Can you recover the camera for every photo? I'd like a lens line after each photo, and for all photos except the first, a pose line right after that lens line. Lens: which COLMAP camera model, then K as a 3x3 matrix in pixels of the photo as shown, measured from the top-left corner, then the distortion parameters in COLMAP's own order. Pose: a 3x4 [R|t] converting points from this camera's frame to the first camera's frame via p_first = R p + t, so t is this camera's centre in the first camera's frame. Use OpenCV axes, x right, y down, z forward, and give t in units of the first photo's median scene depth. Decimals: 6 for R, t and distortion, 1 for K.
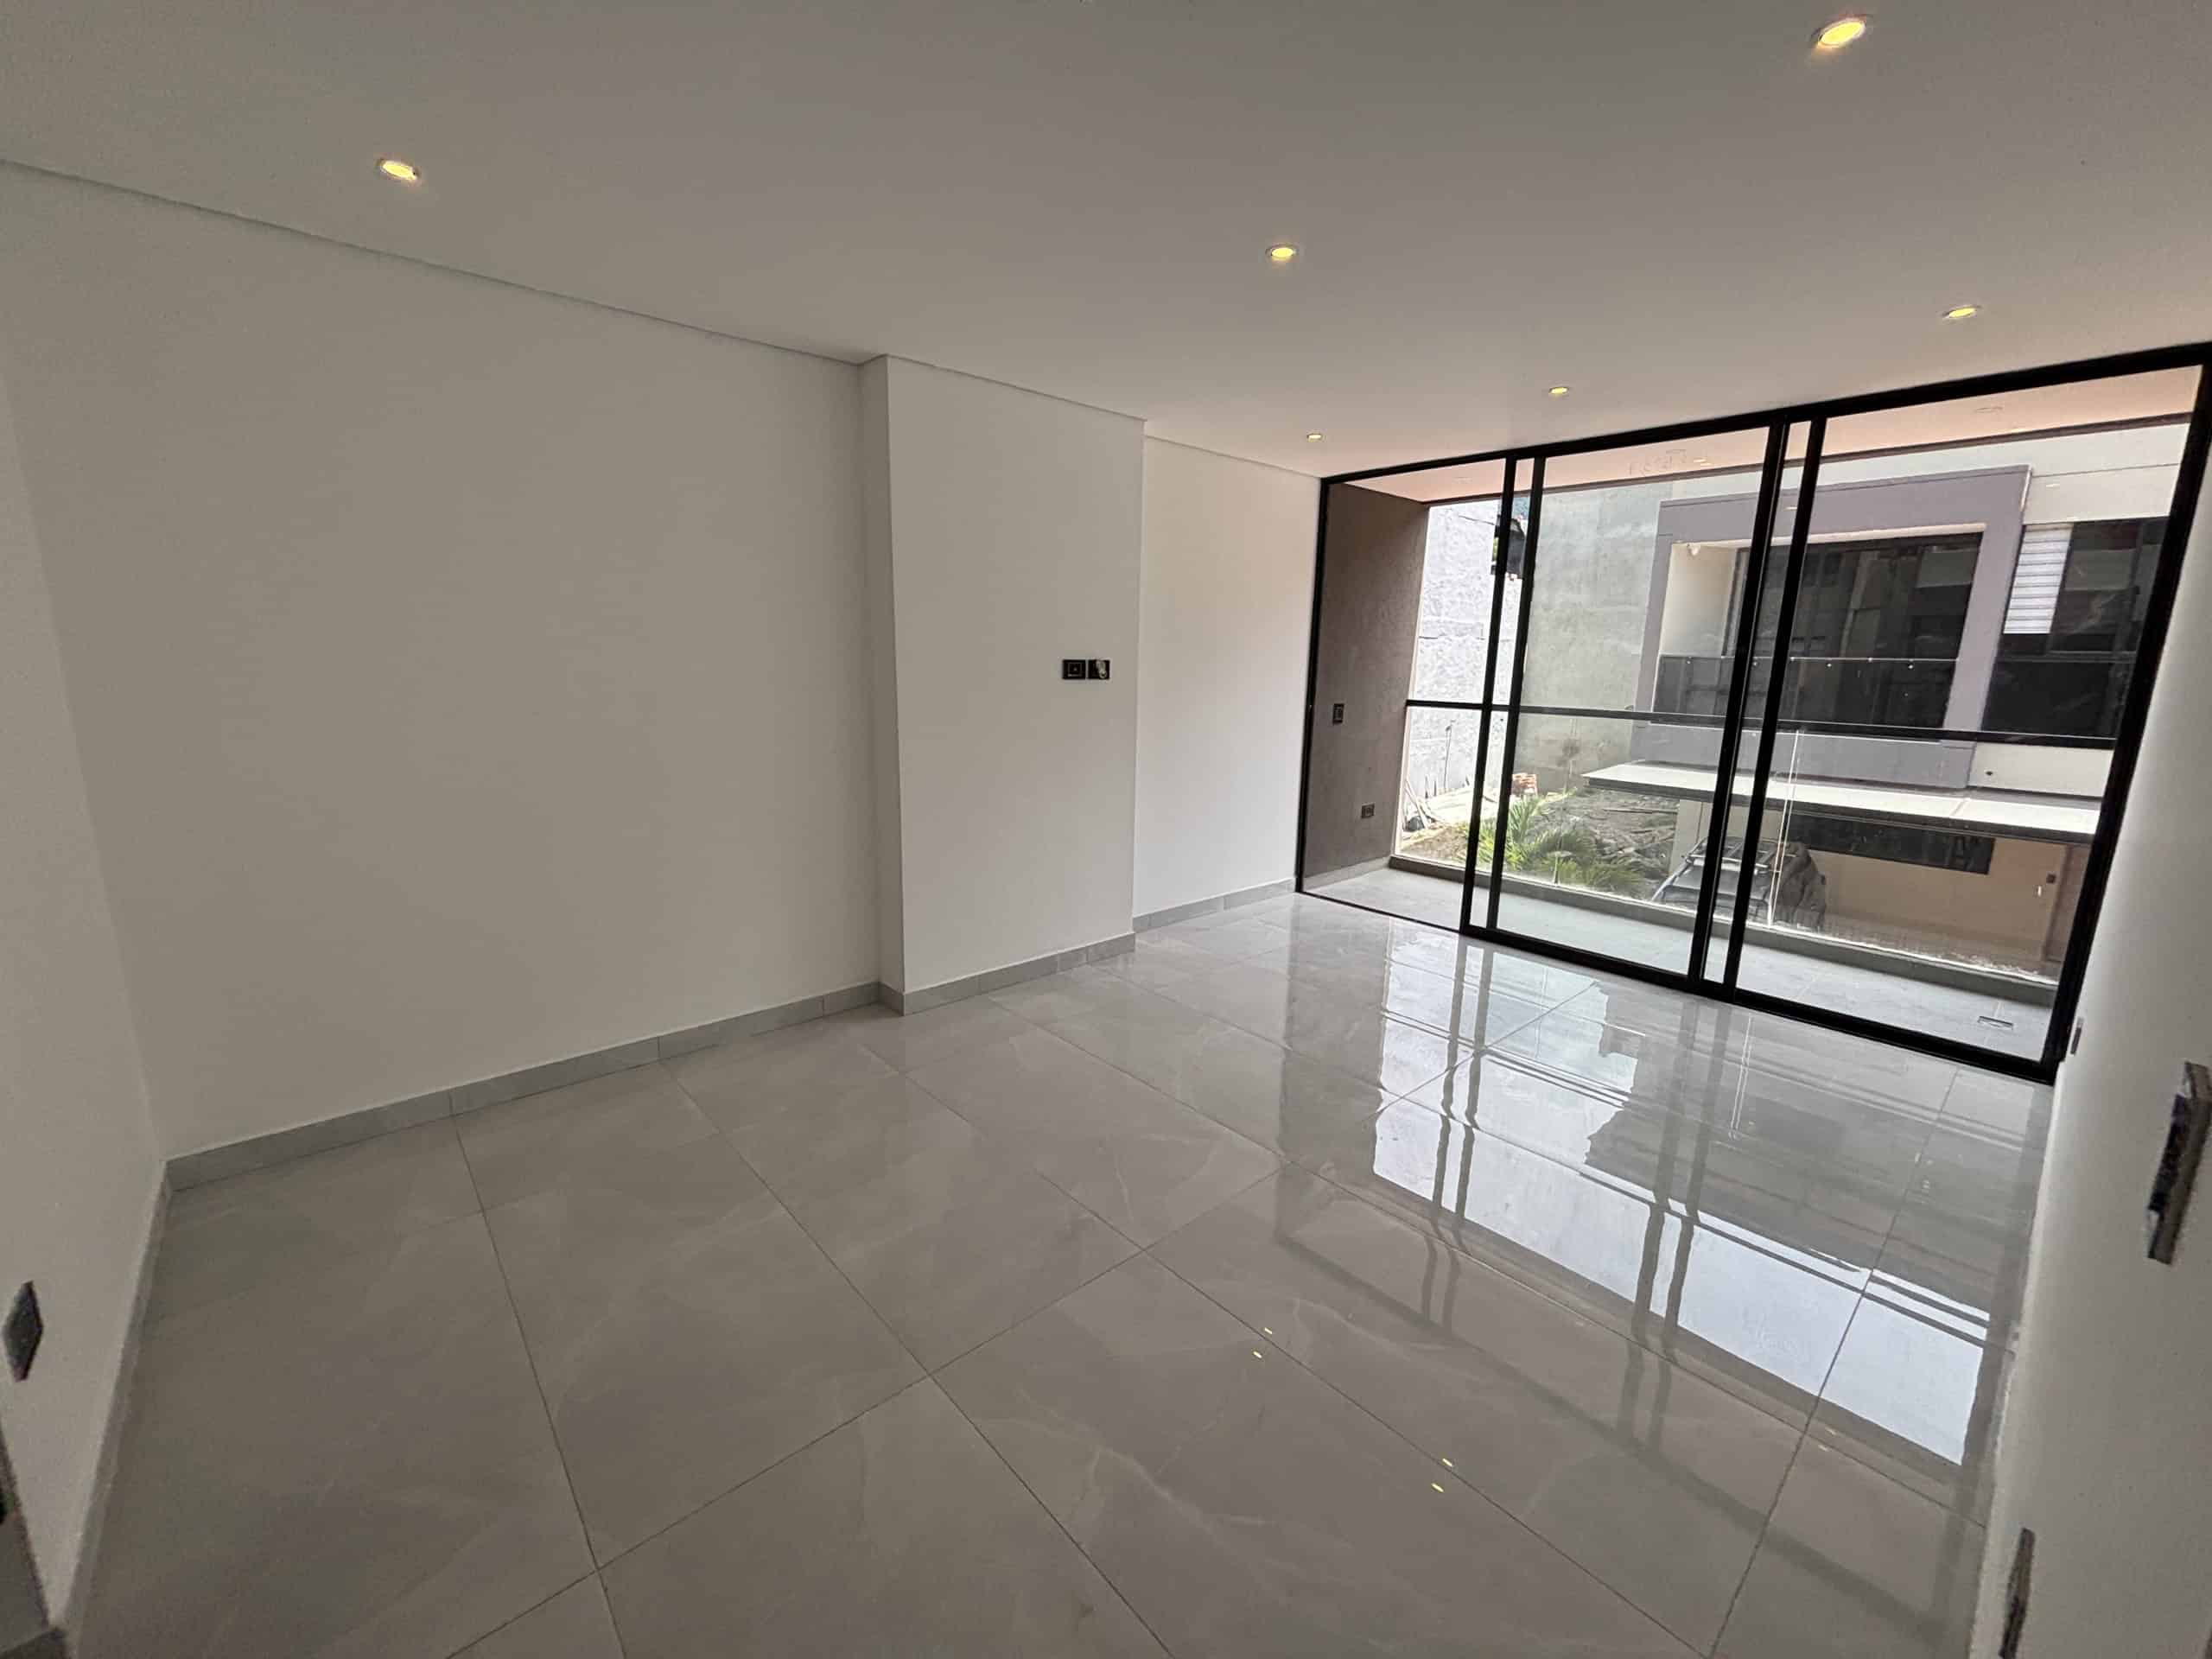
lens RADIAL K [[889.2, 0, 1101.8], [0, 889.2, 833.4], [0, 0, 1]] dist [0.007257, -0.000035]
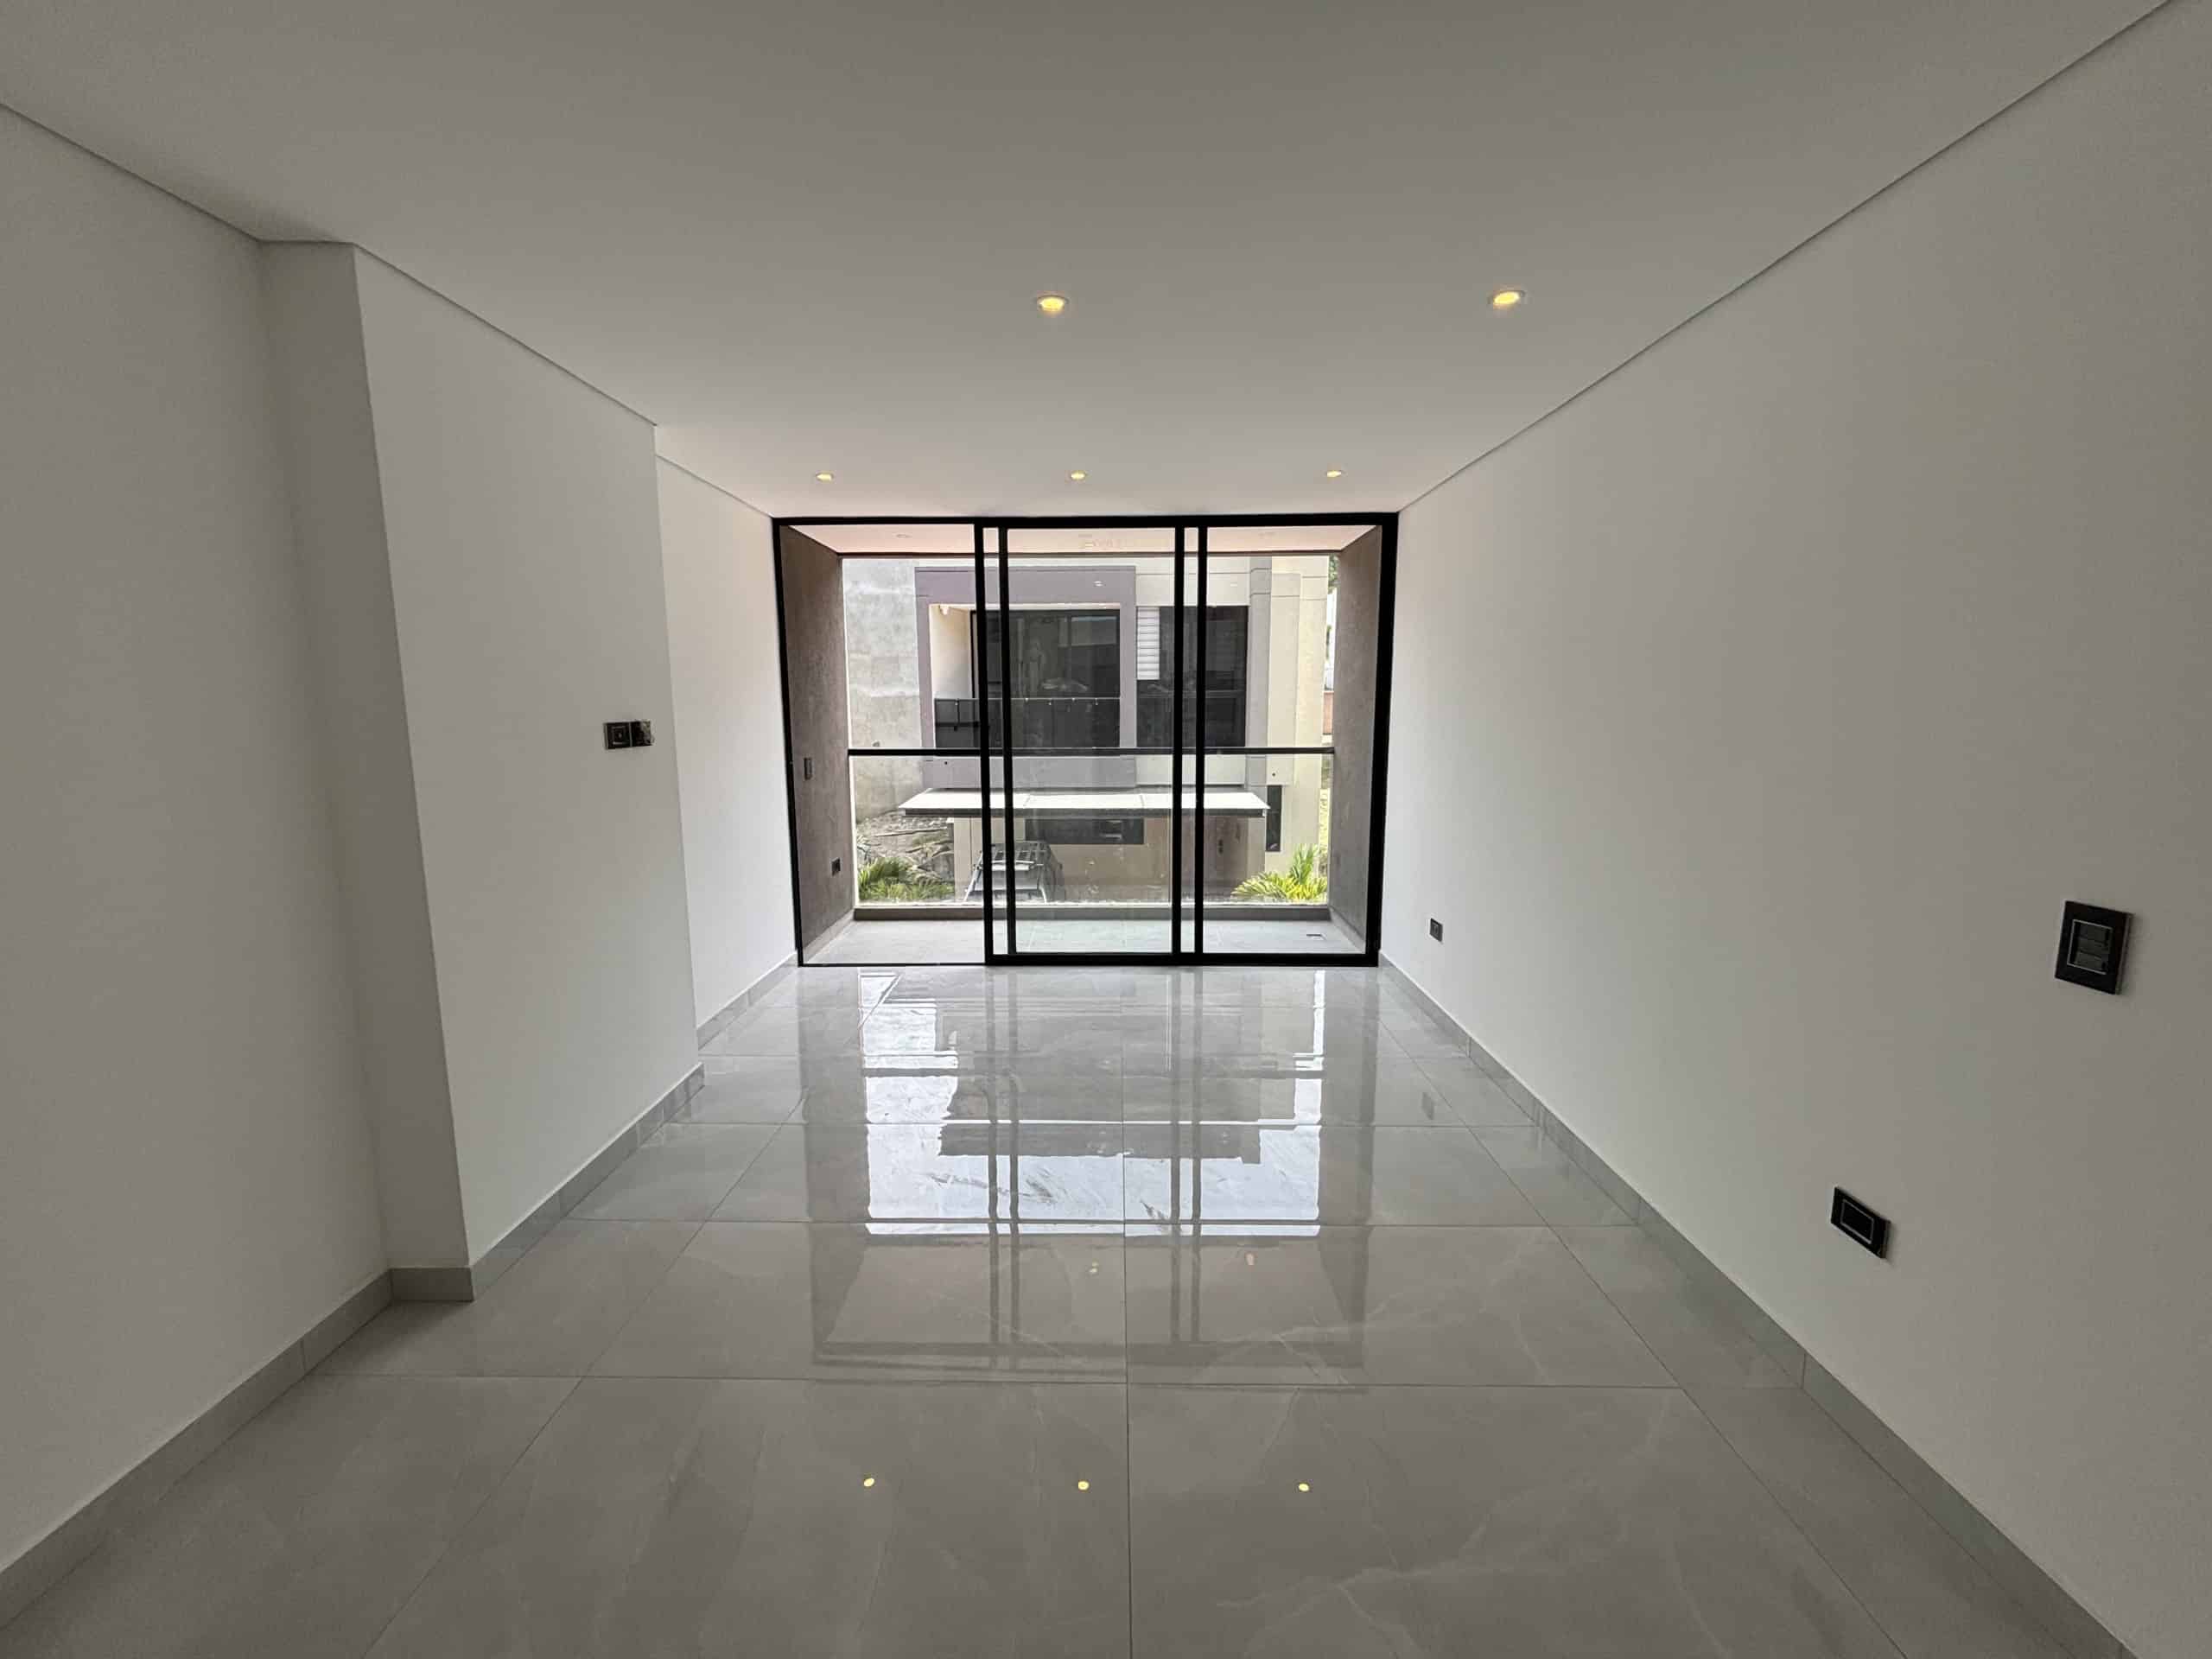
lens RADIAL K [[892.8, 0, 1105.3], [0, 892.8, 823.1], [0, 0, 1]] dist [0.001002, -0.000123]
pose [[0.671010, -0.121958, 0.731349, -0.217383], [0.165066, 0.986197, 0.013008, -0.037370], [-0.722841, 0.111992, 0.681879, 0.139236]]
